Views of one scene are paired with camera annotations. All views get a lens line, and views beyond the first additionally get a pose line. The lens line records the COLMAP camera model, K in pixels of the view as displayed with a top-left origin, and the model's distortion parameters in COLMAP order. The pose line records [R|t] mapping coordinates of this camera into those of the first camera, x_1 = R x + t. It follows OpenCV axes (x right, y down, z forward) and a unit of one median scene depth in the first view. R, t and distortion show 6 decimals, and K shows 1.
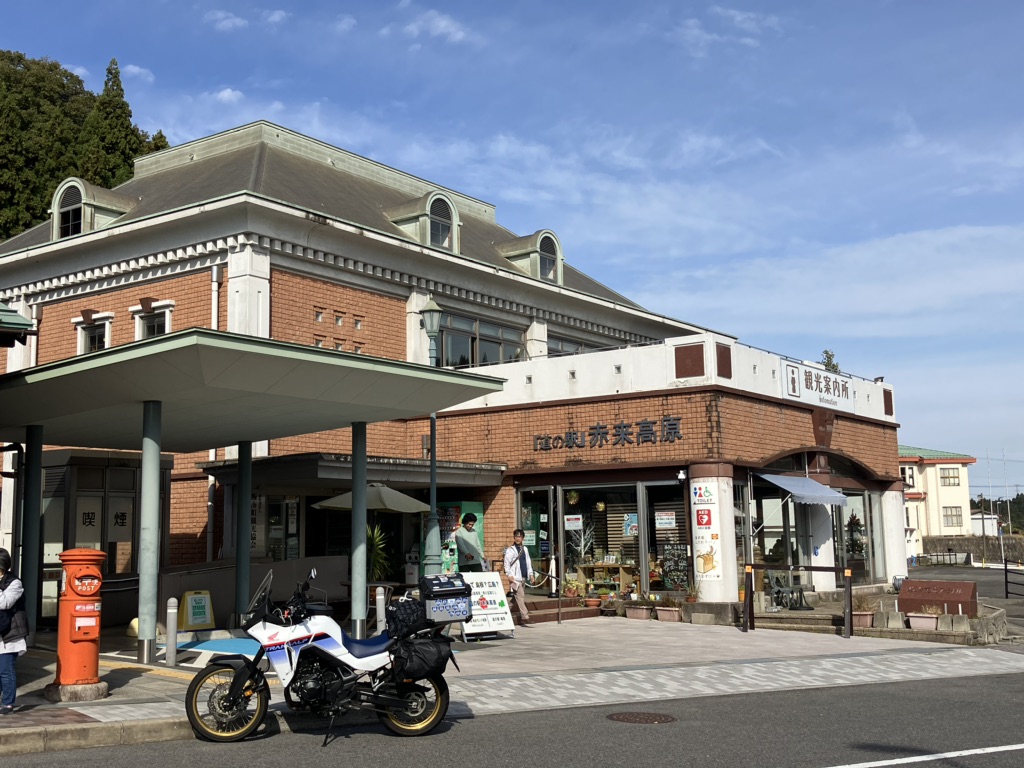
lens RADIAL K [[1191.3, 0, 505.1], [0, 1191.3, 361.8], [0, 0, 1]] dist [0.090115, 0.000000]
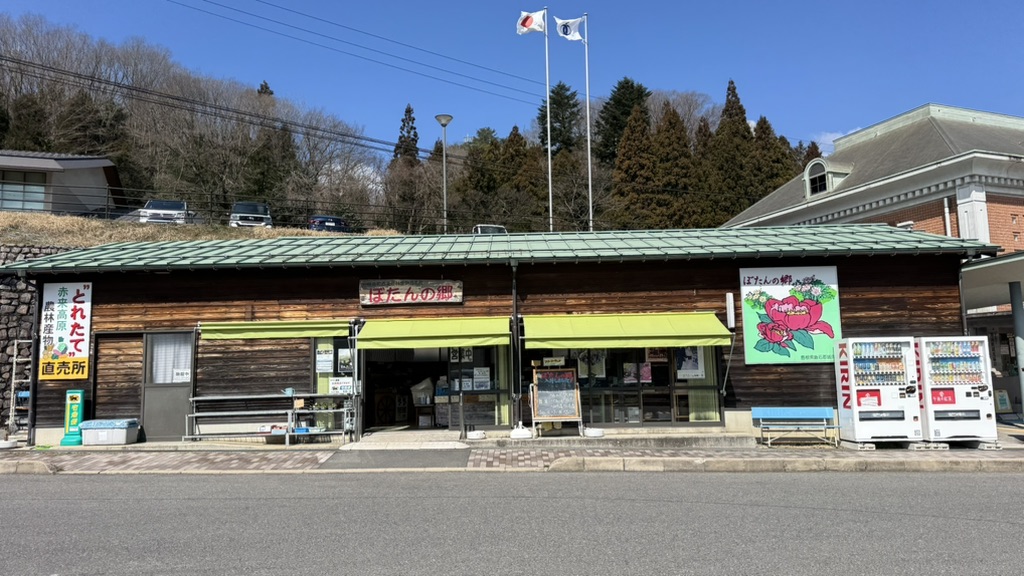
lens RADIAL K [[726.2, 0, 508.5], [0, 726.2, 280.7], [0, 0, 1]] dist [0.055515, -0.048159]
pose [[0.833284, -0.071923, -0.548147, -0.195498], [0.089253, 0.995996, 0.004995, -0.024825], [0.545593, -0.053086, 0.836367, -0.190025]]
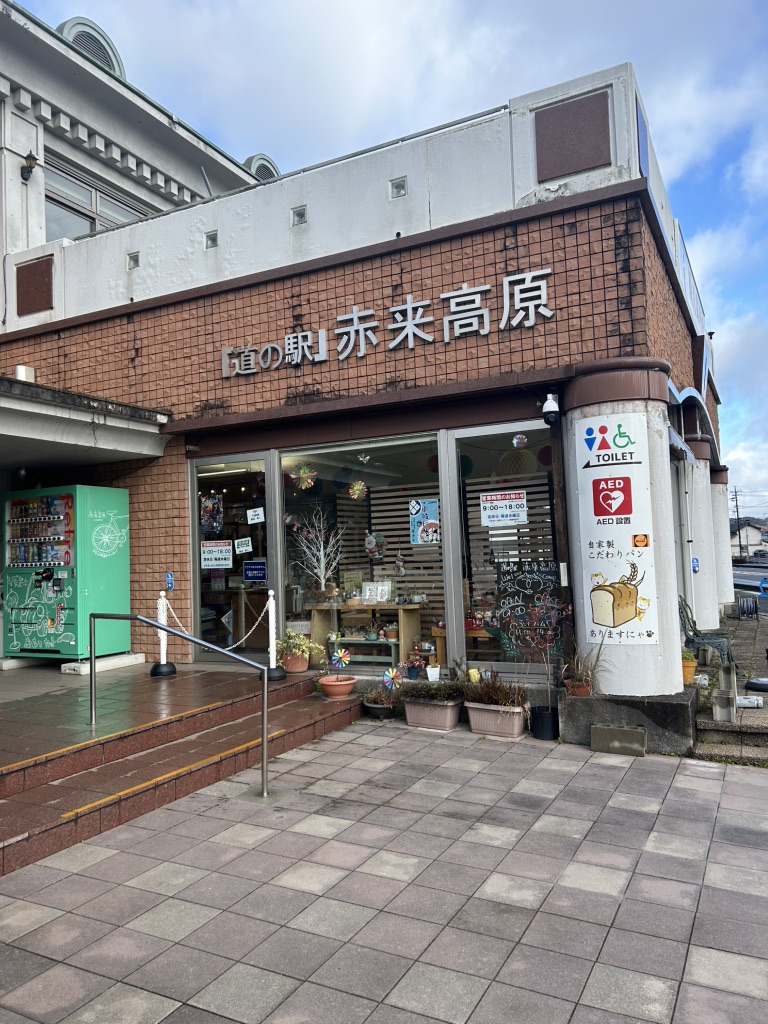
lens RADIAL K [[776.8, 0, 379.9], [0, 776.8, 514.1], [0, 0, 1]] dist [0.052950, -0.057183]
pose [[0.988354, -0.010506, 0.151812, 0.040651], [-0.003391, 0.995846, 0.090990, 0.104257], [-0.152137, -0.090445, 0.984212, 0.693646]]
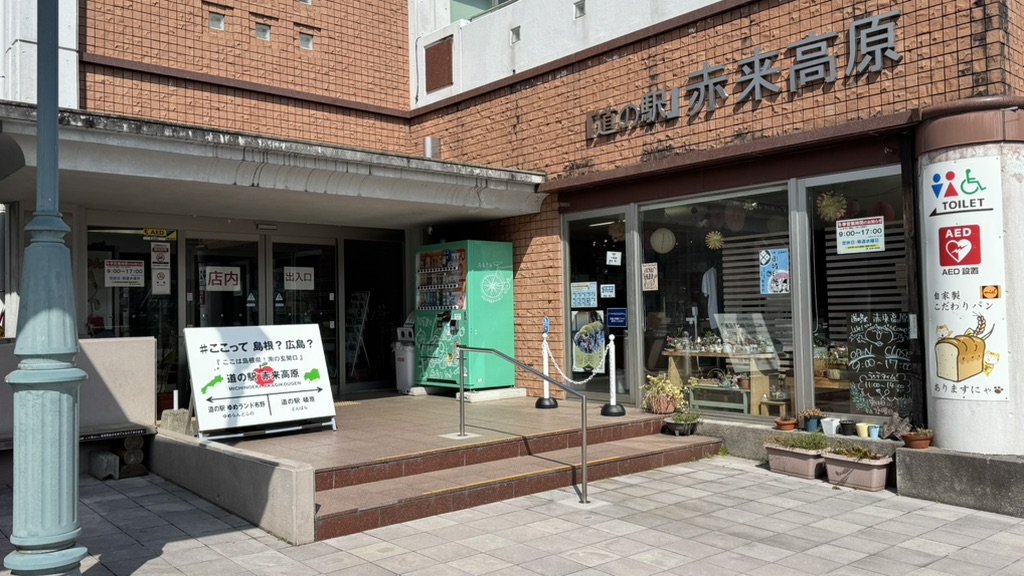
lens RADIAL K [[835.9, 0, 510.1], [0, 835.9, 290.7], [0, 0, 1]] dist [0.125443, -0.194946]
pose [[0.974507, -0.008627, -0.224192, 0.077553], [0.036742, 0.991906, 0.121542, 0.097927], [0.221329, -0.126681, 0.966936, 0.642830]]
